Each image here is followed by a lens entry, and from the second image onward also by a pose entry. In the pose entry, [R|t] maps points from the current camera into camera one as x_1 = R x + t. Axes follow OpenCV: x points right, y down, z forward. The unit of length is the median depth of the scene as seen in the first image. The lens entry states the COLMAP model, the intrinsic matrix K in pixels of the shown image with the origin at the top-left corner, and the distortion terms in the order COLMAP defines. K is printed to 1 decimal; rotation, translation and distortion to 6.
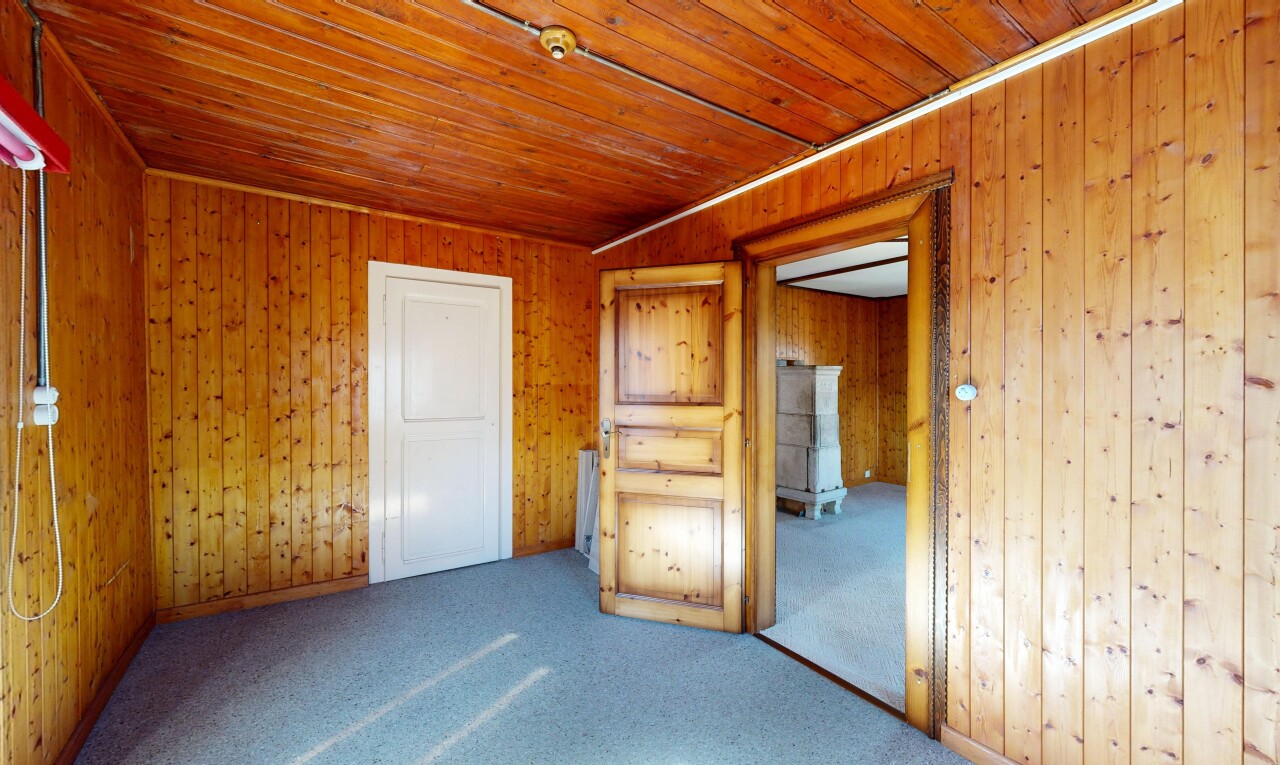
lens RADIAL K [[498.7, 0, 638.7], [0, 498.7, 384.0], [0, 0, 1]] dist [-0.000009, -0.000011]
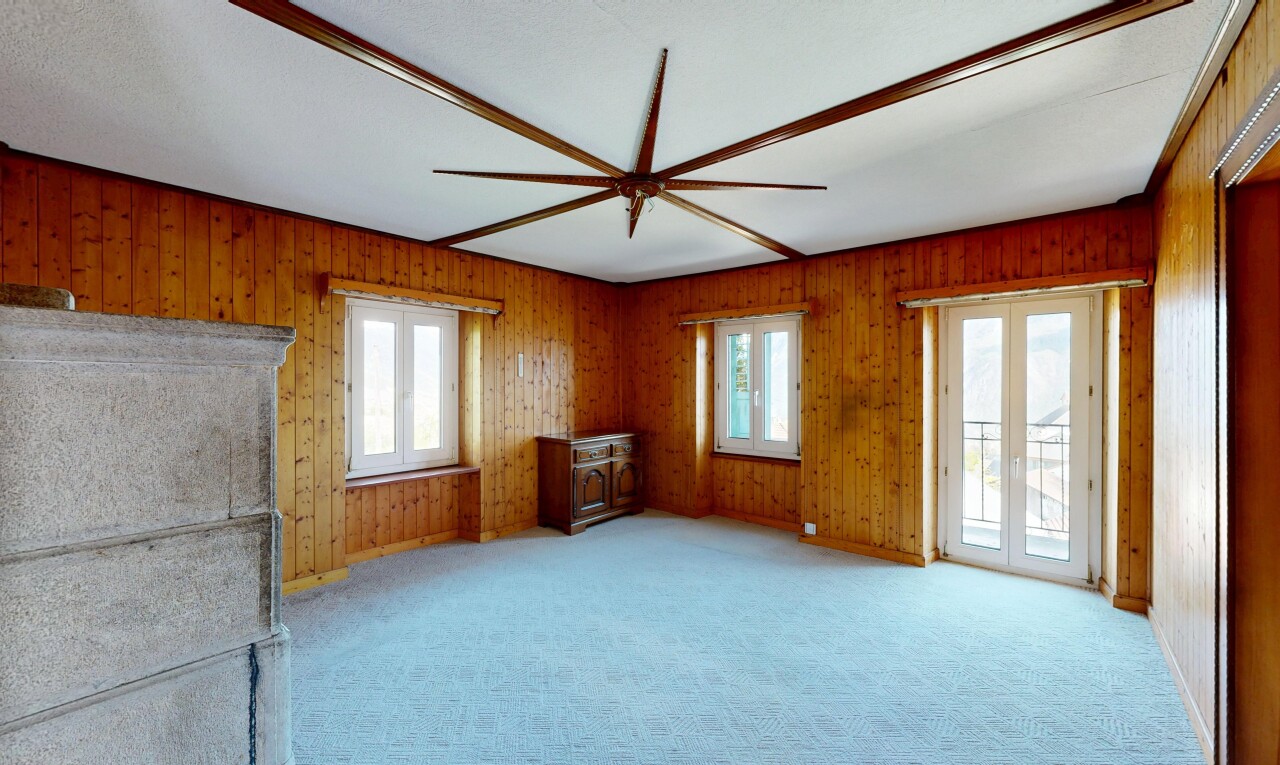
lens RADIAL K [[498.7, 0, 638.7], [0, 498.7, 384.0], [0, 0, 1]] dist [-0.000009, -0.000011]
pose [[-0.278498, -0.001667, 0.960435, 0.039868], [0.005564, 0.999979, 0.003349, -0.006357], [-0.960421, 0.006277, -0.278482, 0.864097]]
